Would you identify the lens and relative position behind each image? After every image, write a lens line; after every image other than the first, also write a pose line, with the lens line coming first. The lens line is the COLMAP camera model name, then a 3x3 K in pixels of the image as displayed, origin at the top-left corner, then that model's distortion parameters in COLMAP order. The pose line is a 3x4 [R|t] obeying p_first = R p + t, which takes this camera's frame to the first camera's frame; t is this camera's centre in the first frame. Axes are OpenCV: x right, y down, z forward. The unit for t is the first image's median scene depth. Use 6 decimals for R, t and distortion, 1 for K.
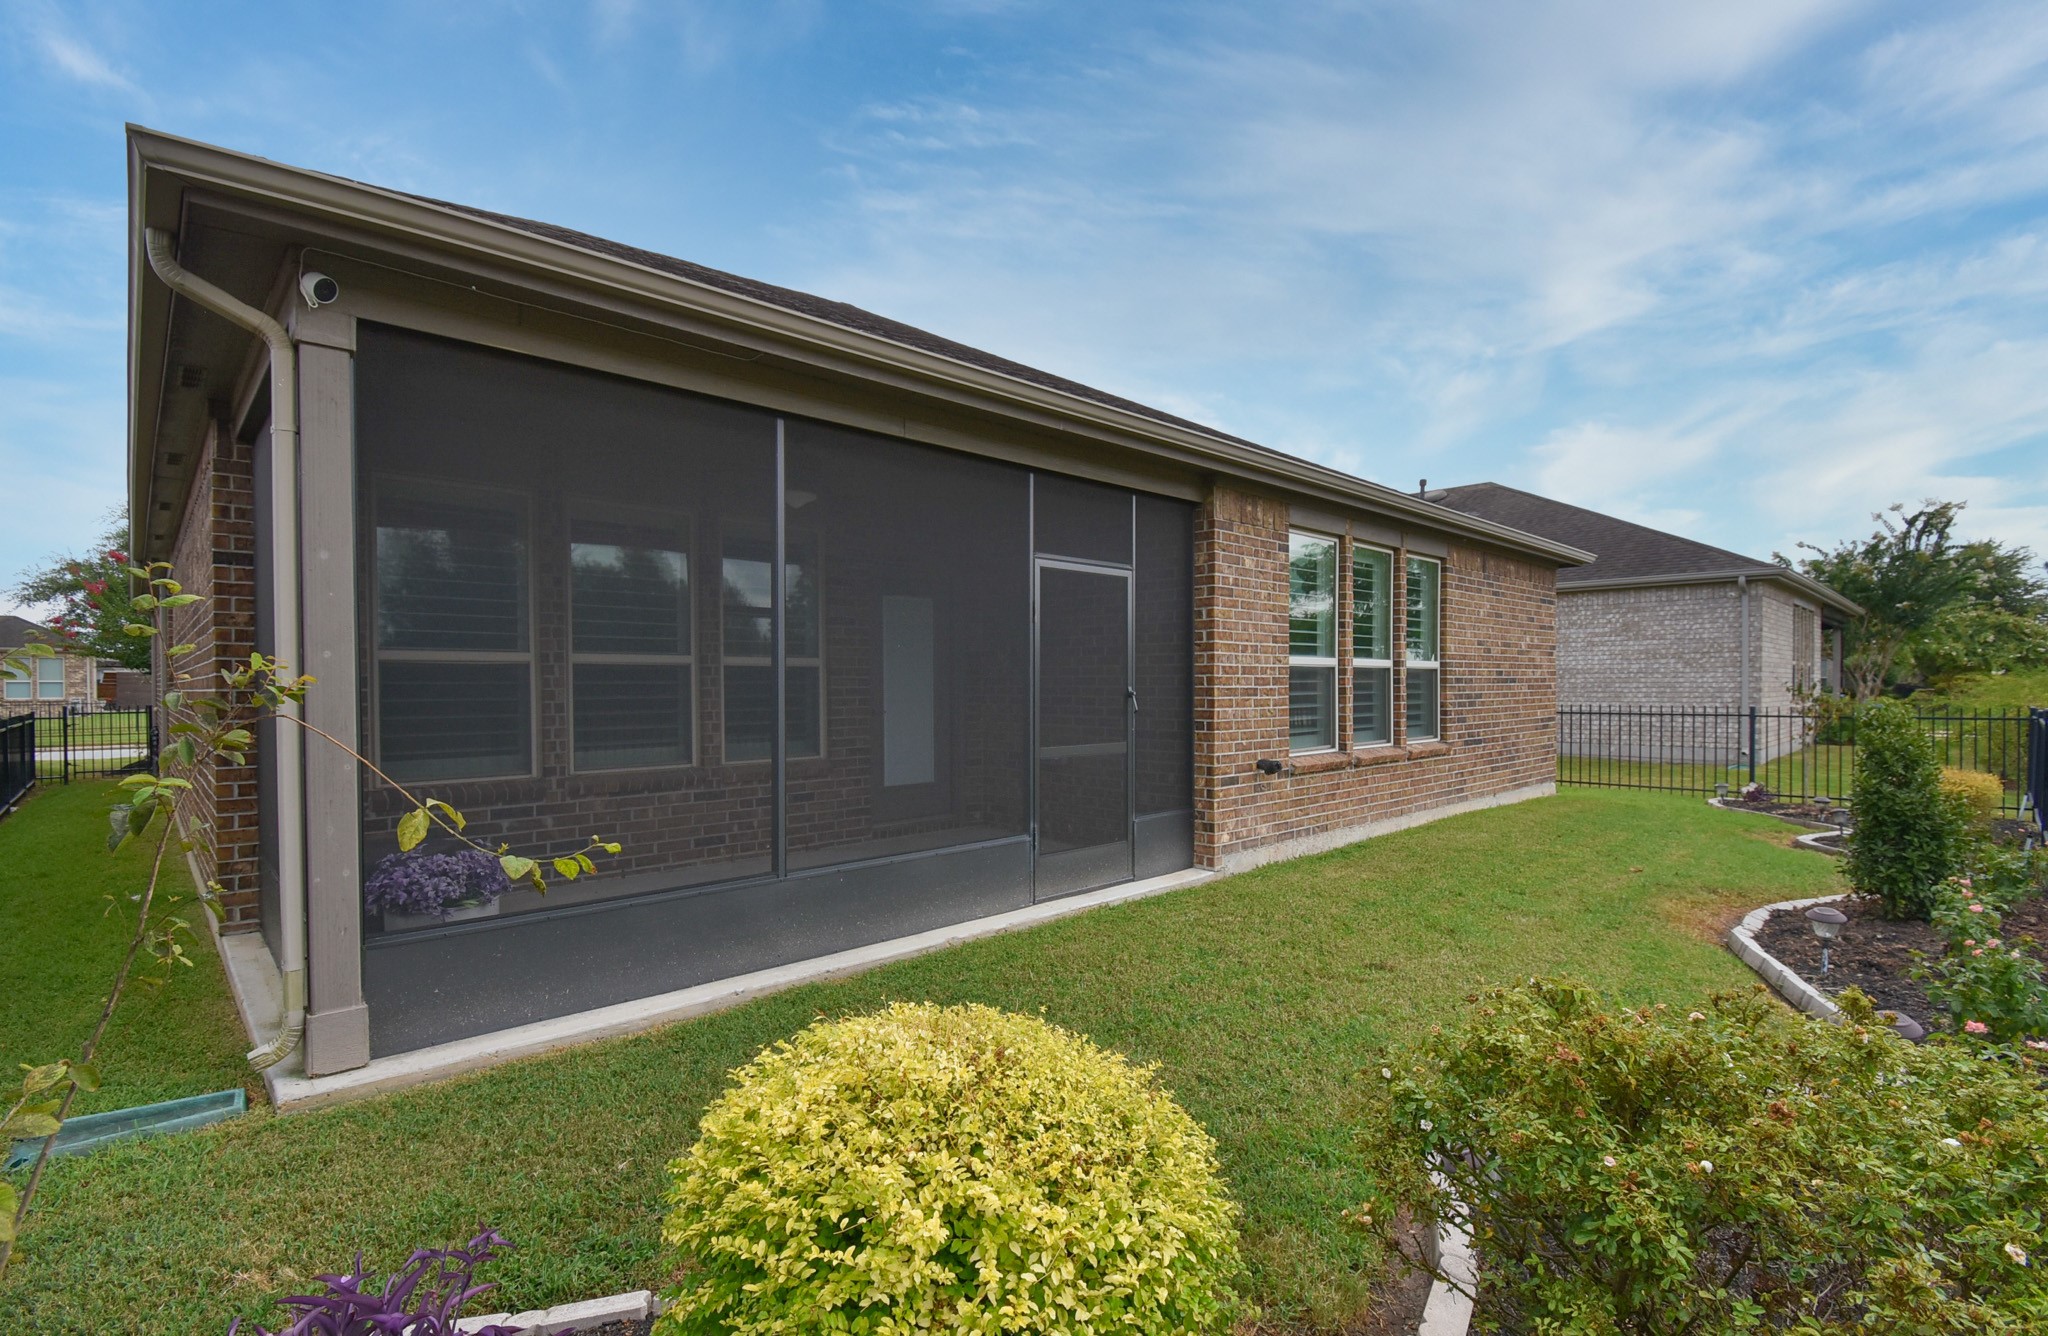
lens RADIAL K [[922.5, 0, 1014.1], [0, 922.5, 685.6], [0, 0, 1]] dist [0.002621, 0.000059]
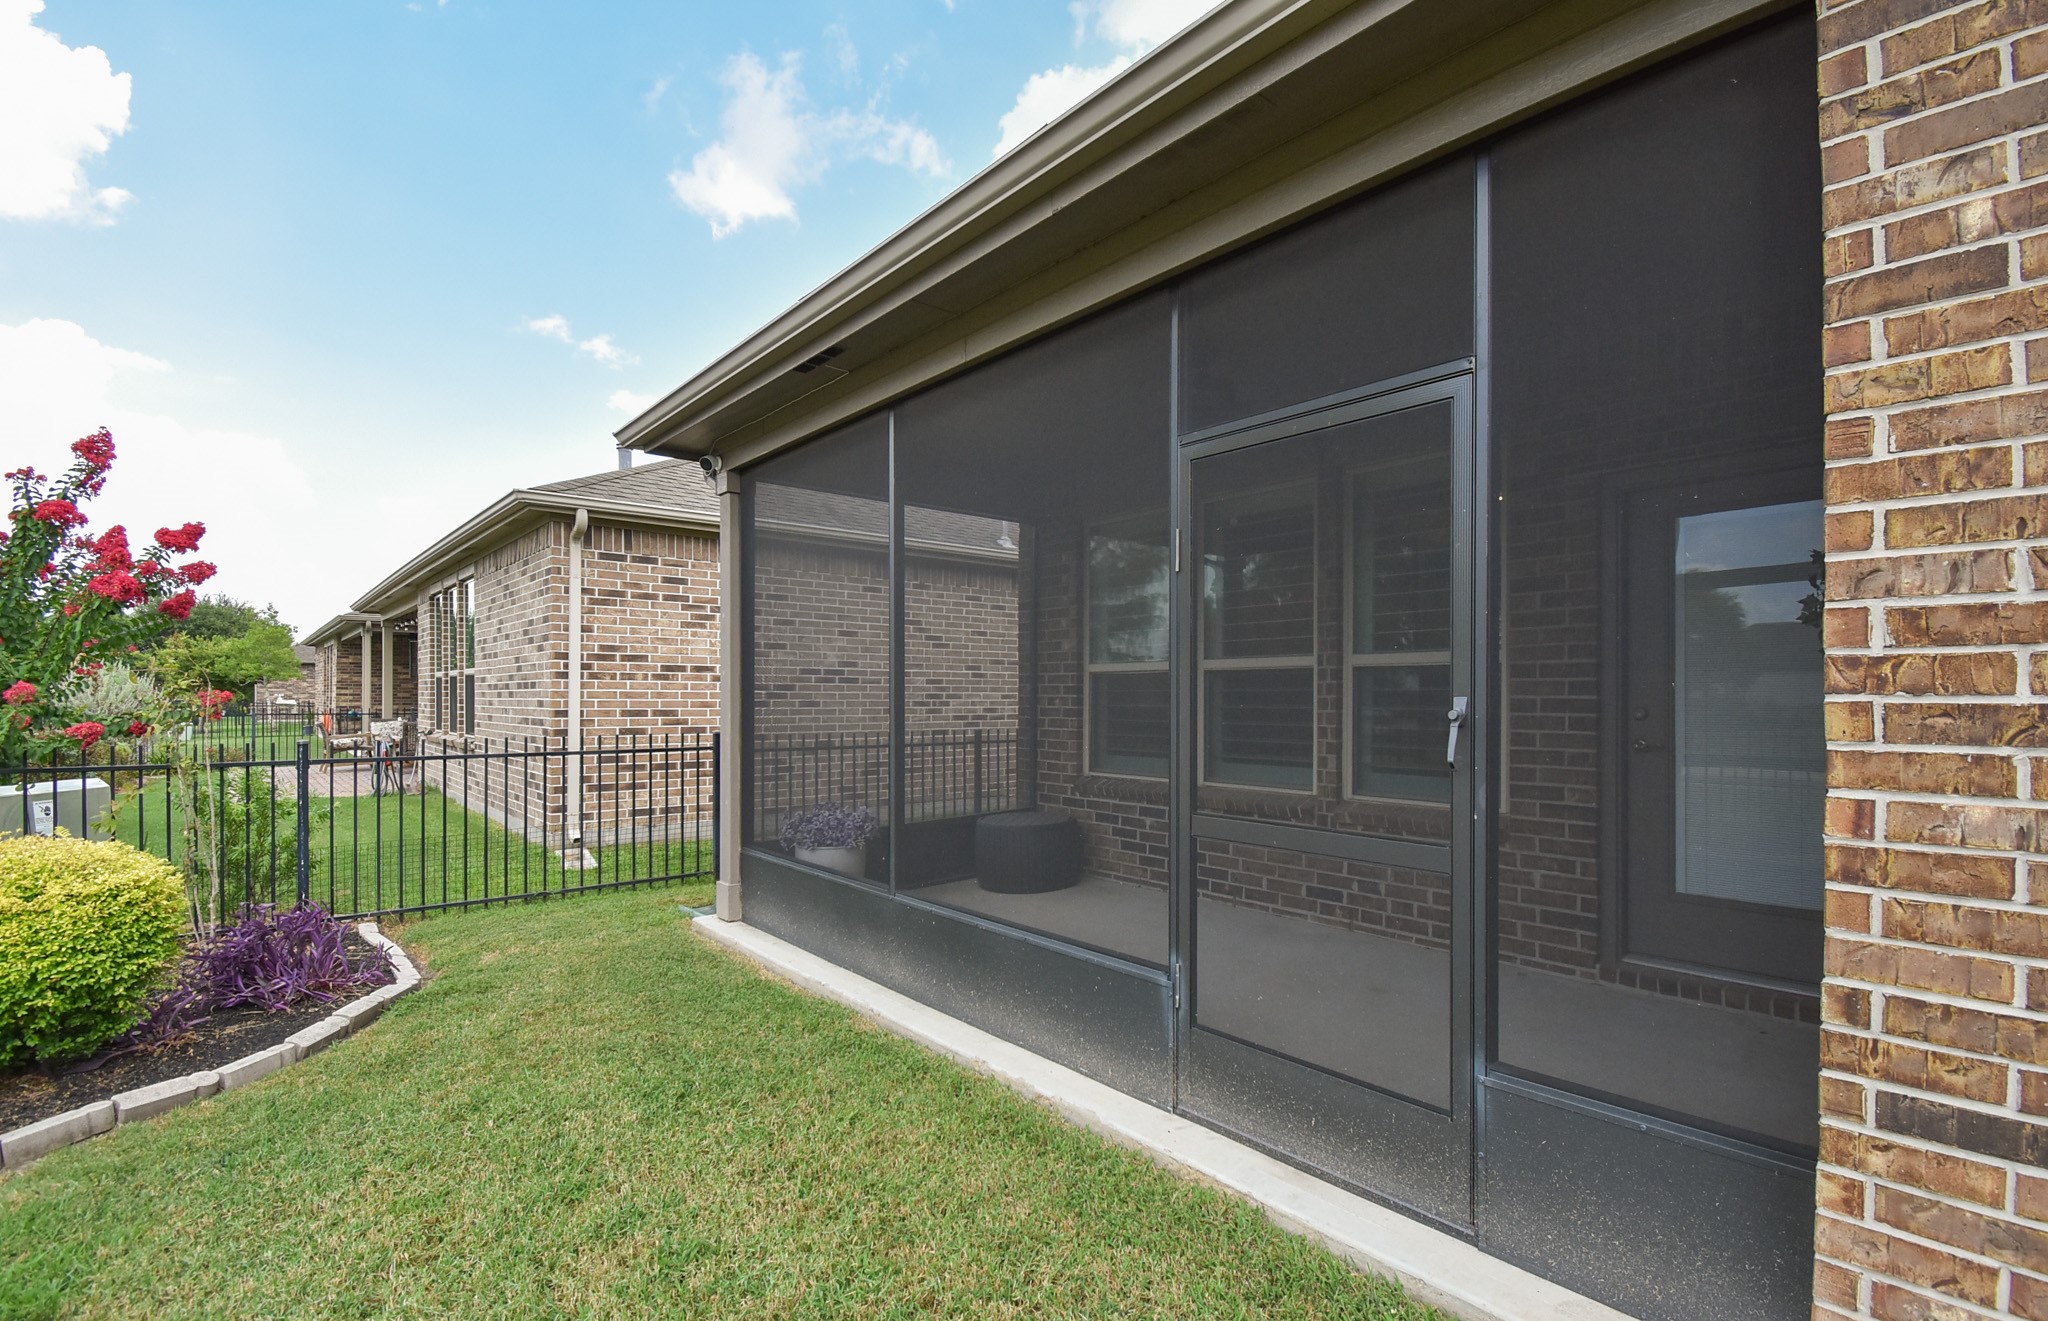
lens RADIAL K [[935.5, 0, 1034.4], [0, 935.5, 696.3], [0, 0, 1]] dist [-0.001147, -0.003119]
pose [[-0.042944, 0.003655, -0.999071, 0.466968], [-0.005807, 0.999976, 0.003907, 0.000907], [0.999061, 0.005970, -0.042922, 0.793225]]
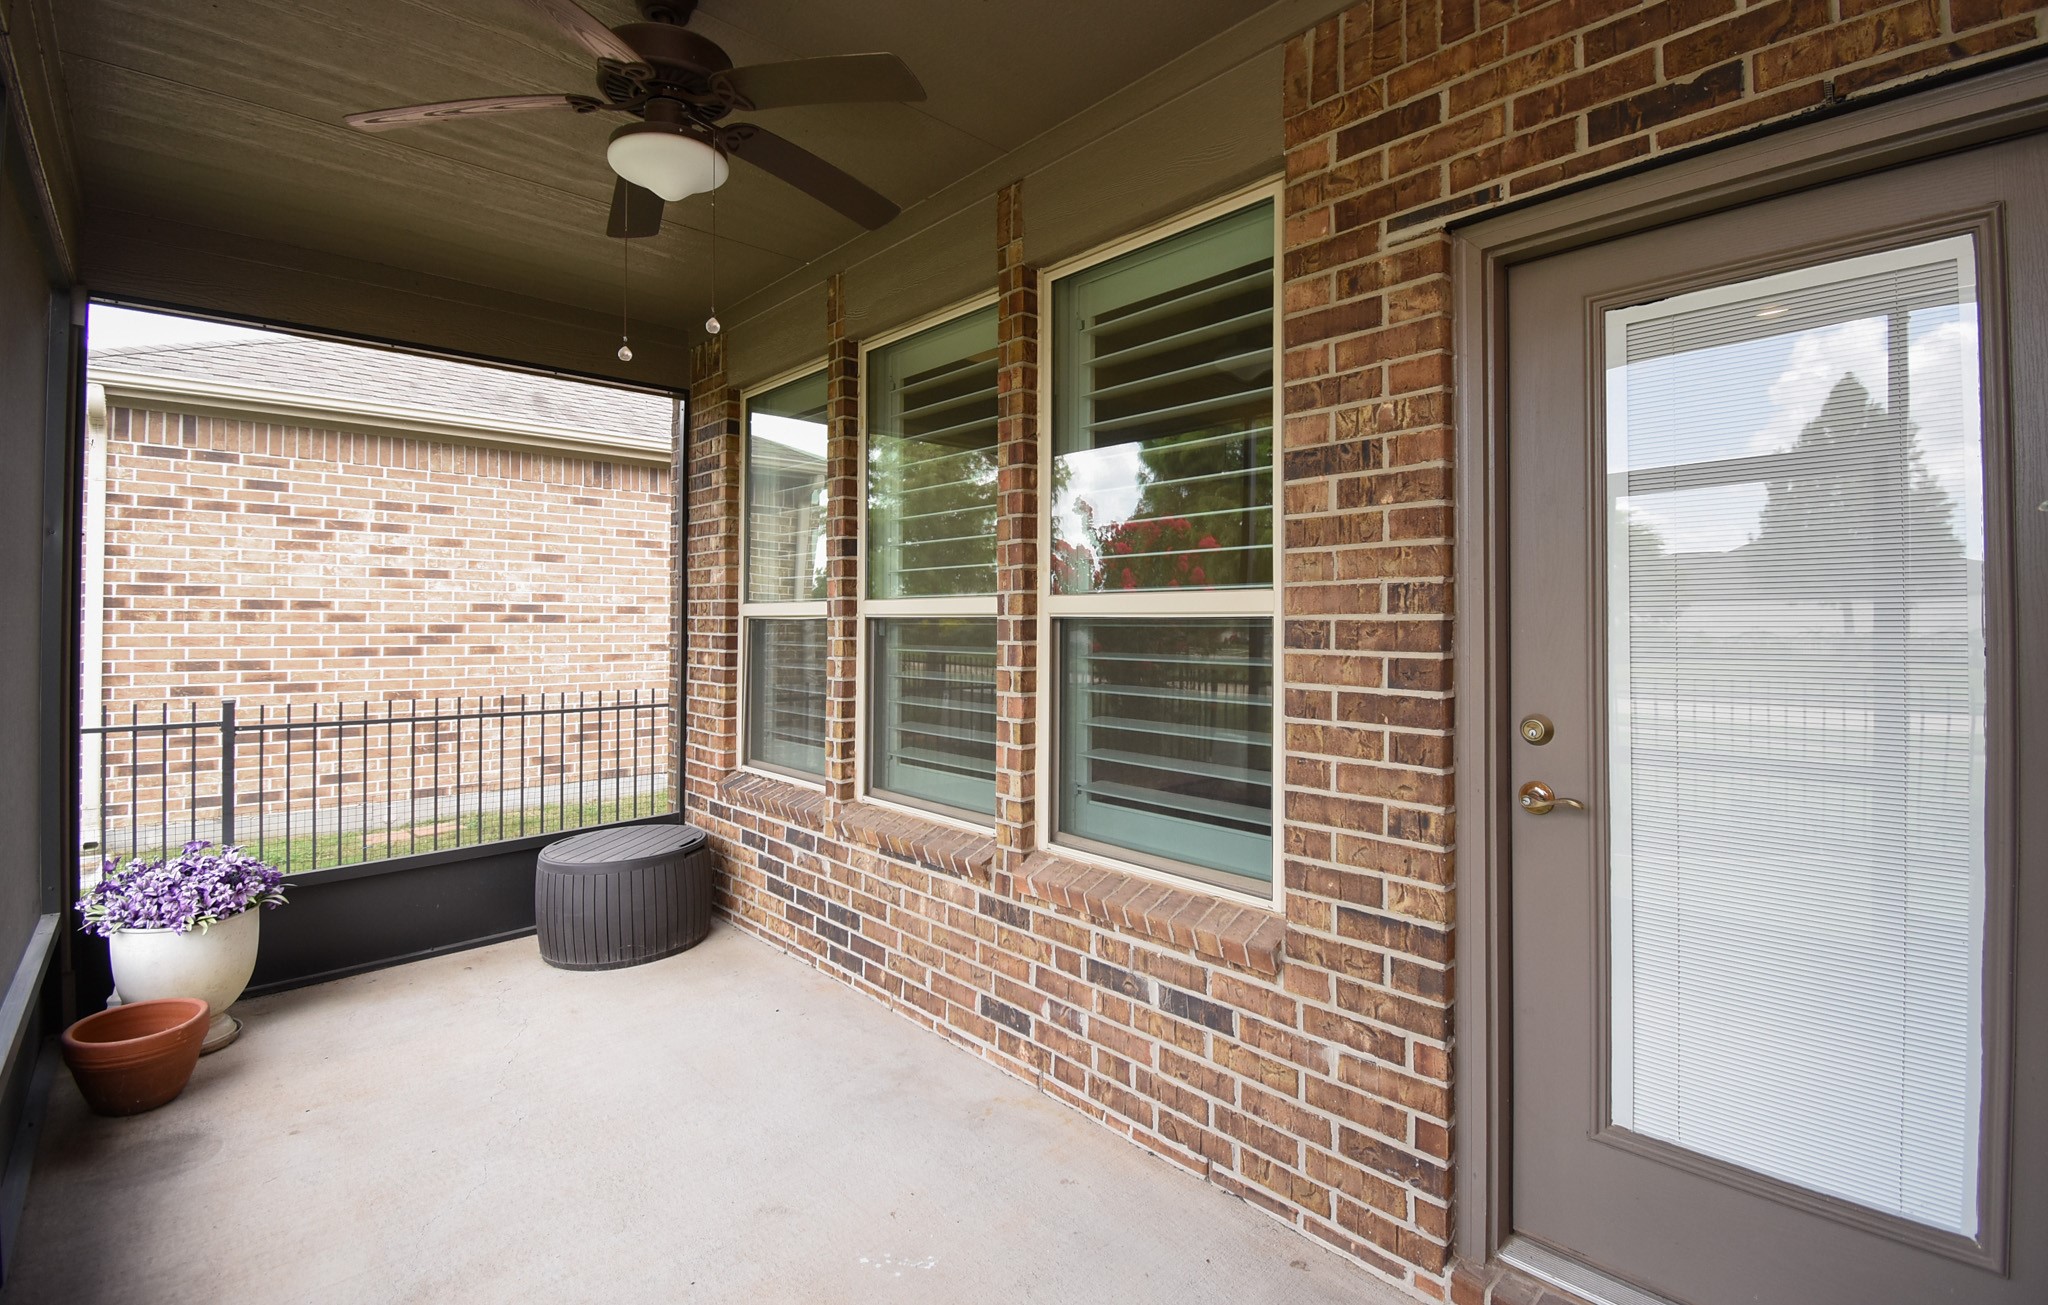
lens RADIAL K [[935.5, 0, 992.4], [0, 935.5, 609.9], [0, 0, 1]] dist [-0.001147, -0.003119]
pose [[-0.028961, -0.009262, -0.999538, 0.121178], [-0.007536, 0.999931, -0.009047, -0.021448], [0.999552, 0.007271, -0.029029, 1.010394]]
